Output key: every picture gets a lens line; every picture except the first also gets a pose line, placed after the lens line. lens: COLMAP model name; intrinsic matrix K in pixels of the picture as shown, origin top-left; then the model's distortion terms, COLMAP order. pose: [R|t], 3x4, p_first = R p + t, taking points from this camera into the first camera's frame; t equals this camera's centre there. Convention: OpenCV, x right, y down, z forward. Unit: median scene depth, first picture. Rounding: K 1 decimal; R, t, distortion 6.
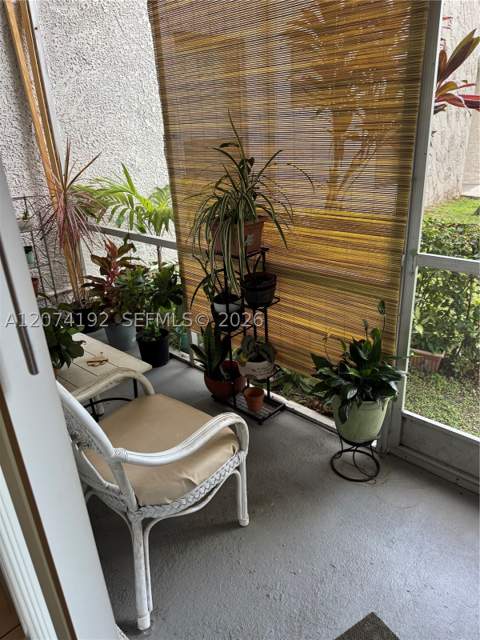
lens RADIAL K [[456.9, 0, 240.2], [0, 456.9, 320.5], [0, 0, 1]] dist [0.072310, -0.105665]
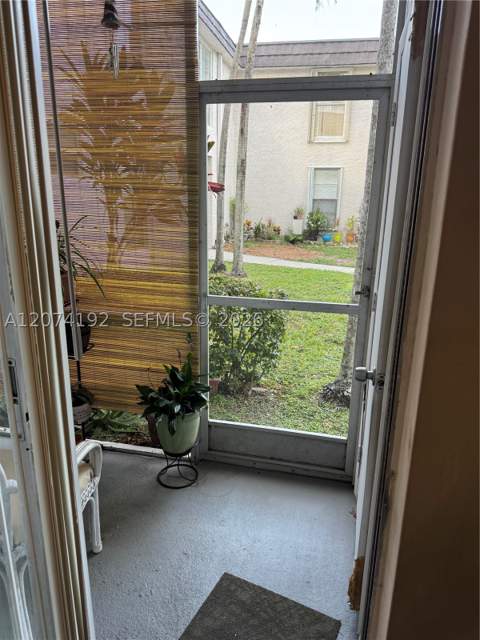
lens RADIAL K [[456.9, 0, 240.2], [0, 456.9, 322.4], [0, 0, 1]] dist [0.072310, -0.105665]
pose [[0.846191, -0.080731, 0.526728, -0.230474], [0.150247, 0.984499, -0.090481, 0.063258], [-0.511259, 0.155703, 0.845204, -0.156849]]
